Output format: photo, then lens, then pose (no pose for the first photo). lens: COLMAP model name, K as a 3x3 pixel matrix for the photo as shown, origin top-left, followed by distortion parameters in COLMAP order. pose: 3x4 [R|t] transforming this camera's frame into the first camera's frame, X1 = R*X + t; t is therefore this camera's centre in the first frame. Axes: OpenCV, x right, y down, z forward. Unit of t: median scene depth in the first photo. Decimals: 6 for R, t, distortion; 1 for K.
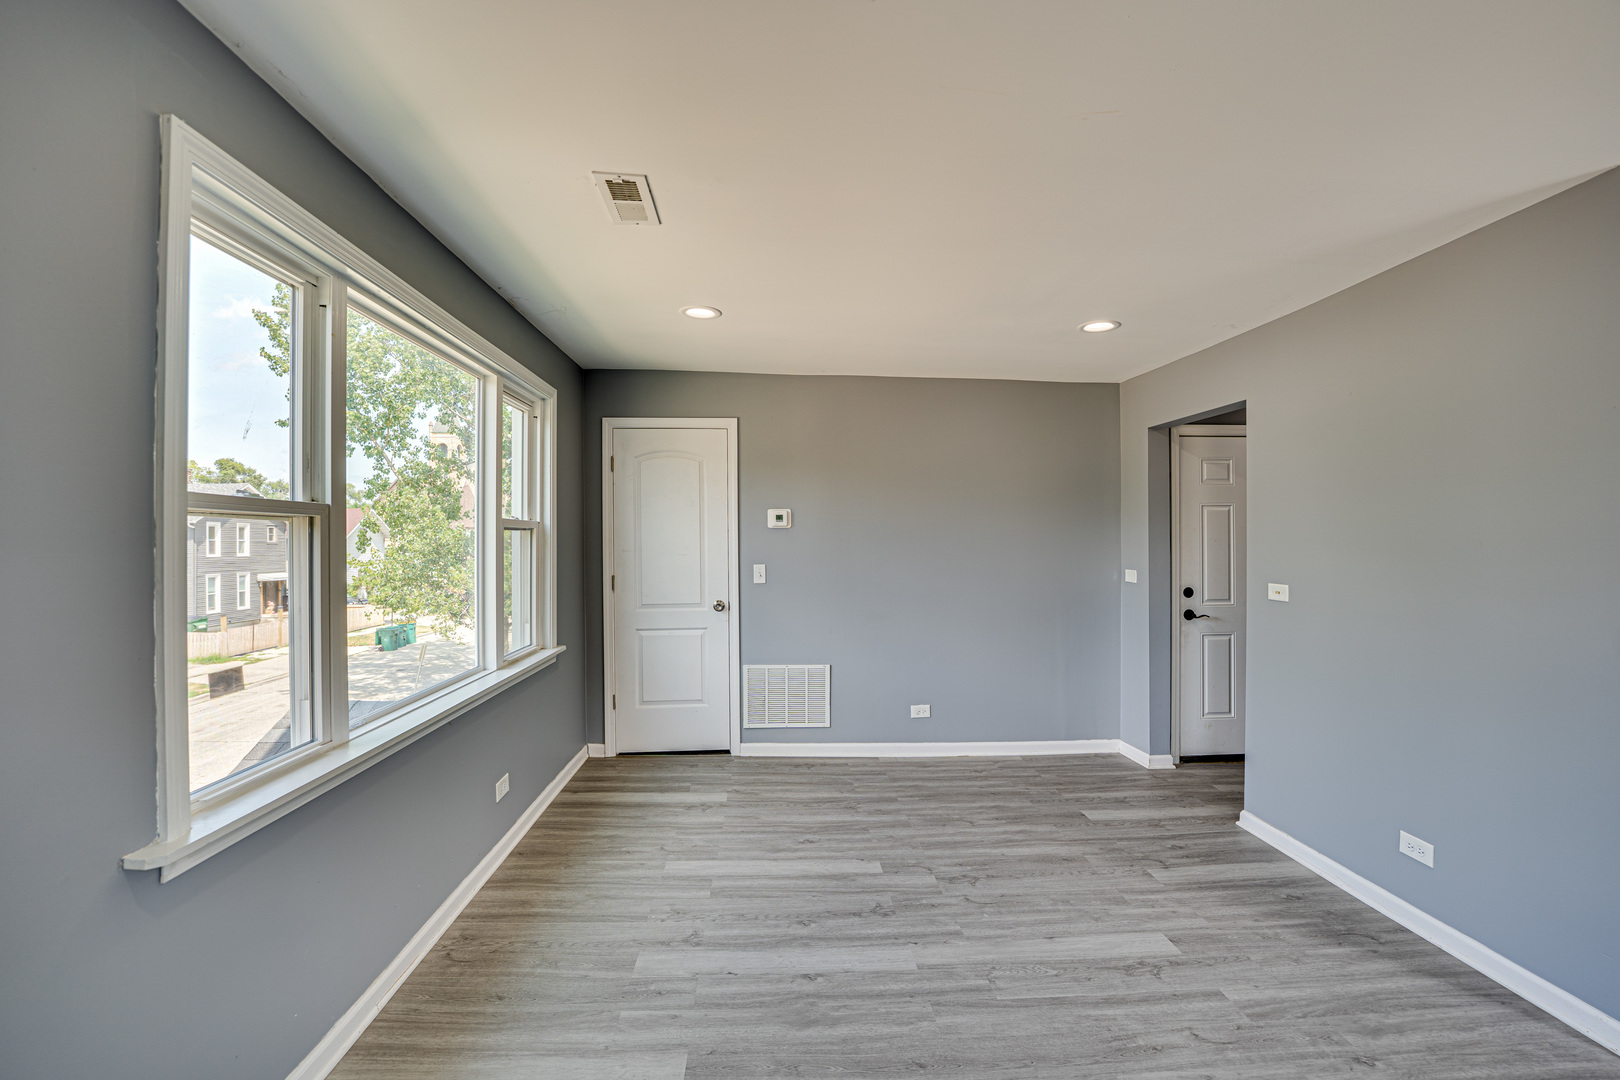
lens RADIAL K [[671.3, 0, 805.3], [0, 671.3, 540.6], [0, 0, 1]] dist [-0.025222, 0.000956]
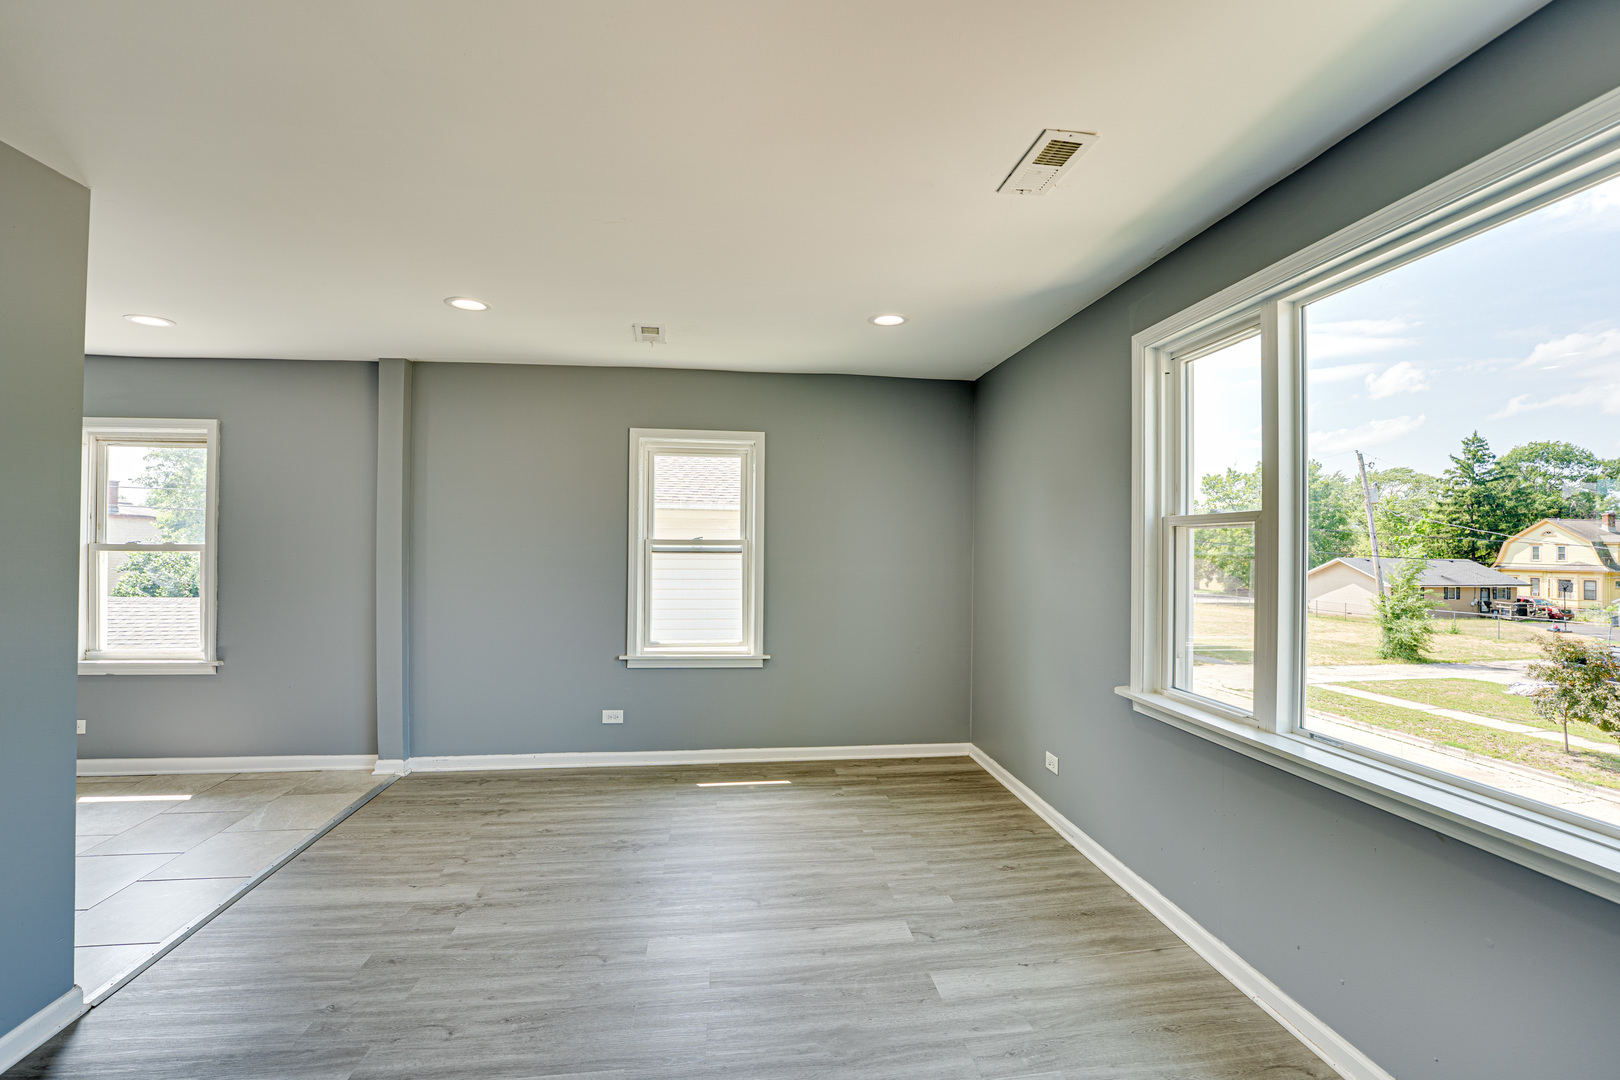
lens RADIAL K [[671.3, 0, 813.8], [0, 671.3, 540.8], [0, 0, 1]] dist [-0.025222, 0.000956]
pose [[-0.997392, -0.009637, -0.071522, 0.116240], [-0.009376, 0.999948, -0.003988, 0.005630], [0.071557, -0.003307, -0.997431, 1.938920]]
